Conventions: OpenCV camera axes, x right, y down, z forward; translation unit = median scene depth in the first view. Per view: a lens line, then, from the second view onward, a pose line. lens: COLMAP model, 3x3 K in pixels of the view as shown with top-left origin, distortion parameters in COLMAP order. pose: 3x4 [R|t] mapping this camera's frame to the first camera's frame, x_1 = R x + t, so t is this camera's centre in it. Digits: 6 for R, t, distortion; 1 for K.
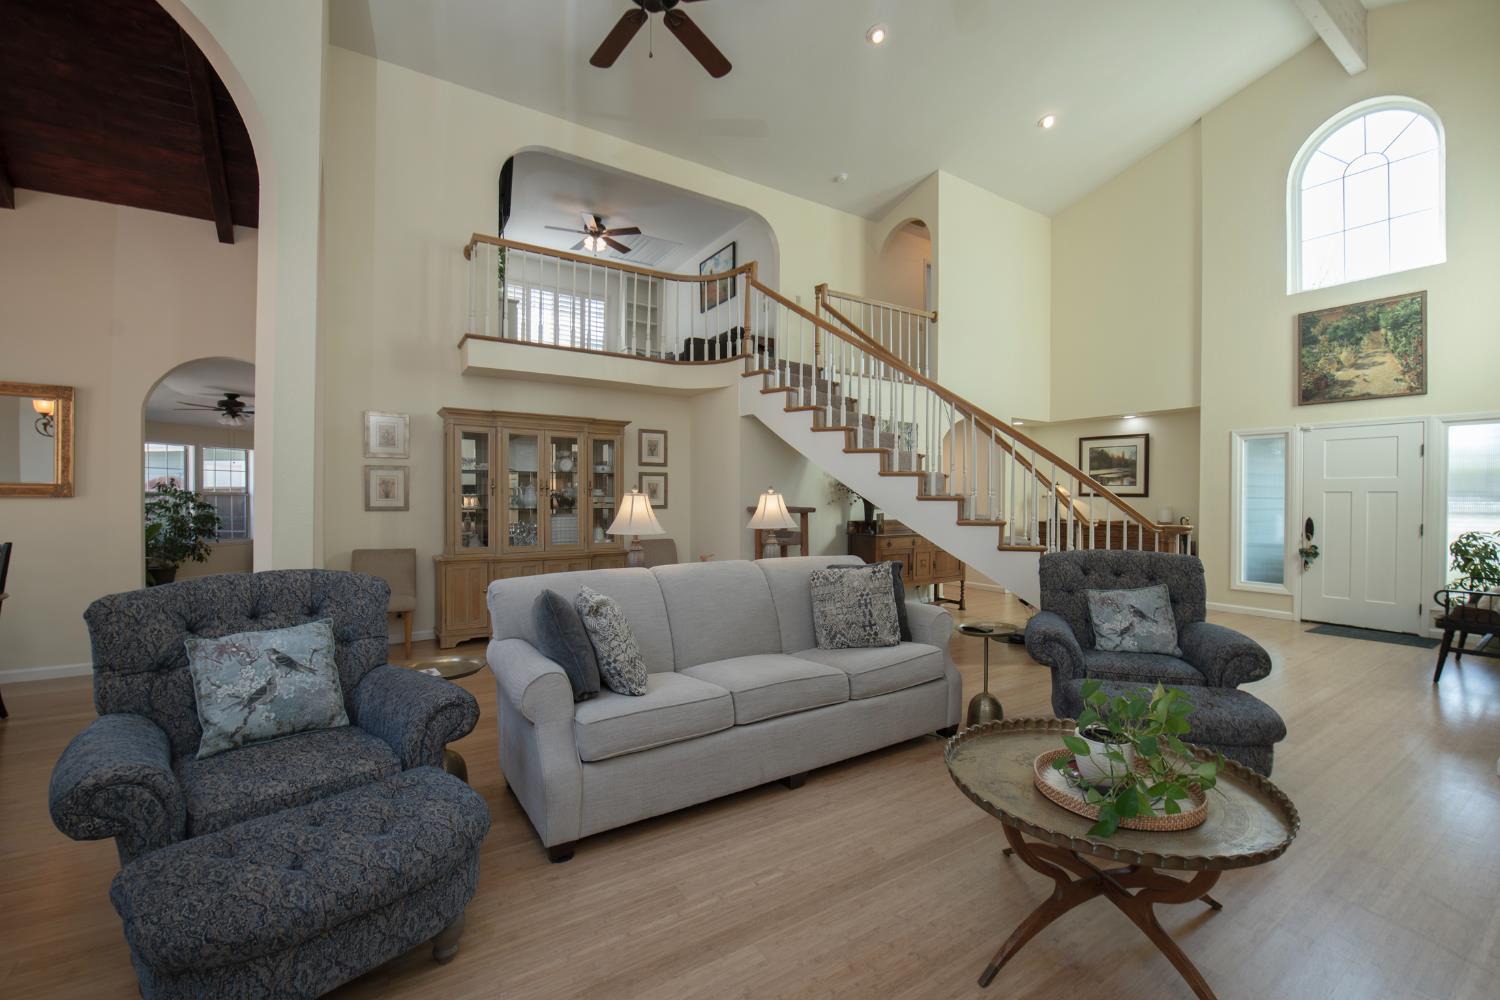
lens RADIAL K [[605.7, 0, 754.1], [0, 605.7, 501.6], [0, 0, 1]] dist [-0.008179, 0.000249]
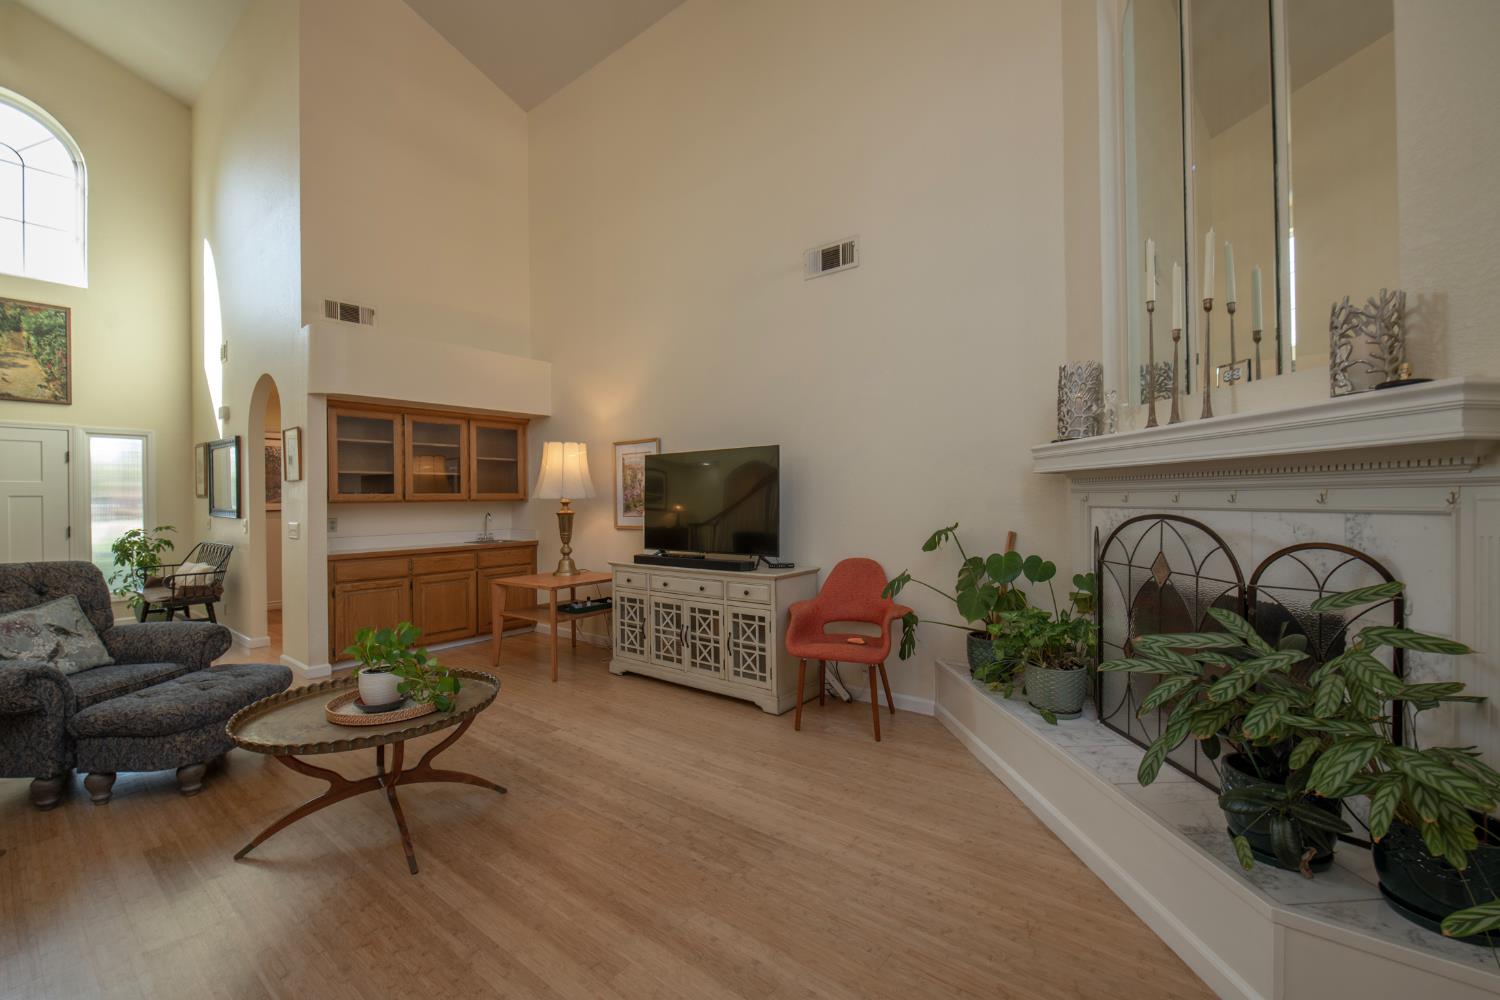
lens RADIAL K [[605.7, 0, 749.6], [0, 605.7, 495.8], [0, 0, 1]] dist [-0.008179, 0.000249]
pose [[-0.308308, 0.005592, 0.951270, -0.264221], [0.019366, 0.999812, 0.000399, 0.005715], [-0.951089, 0.018545, -0.308359, 0.176854]]
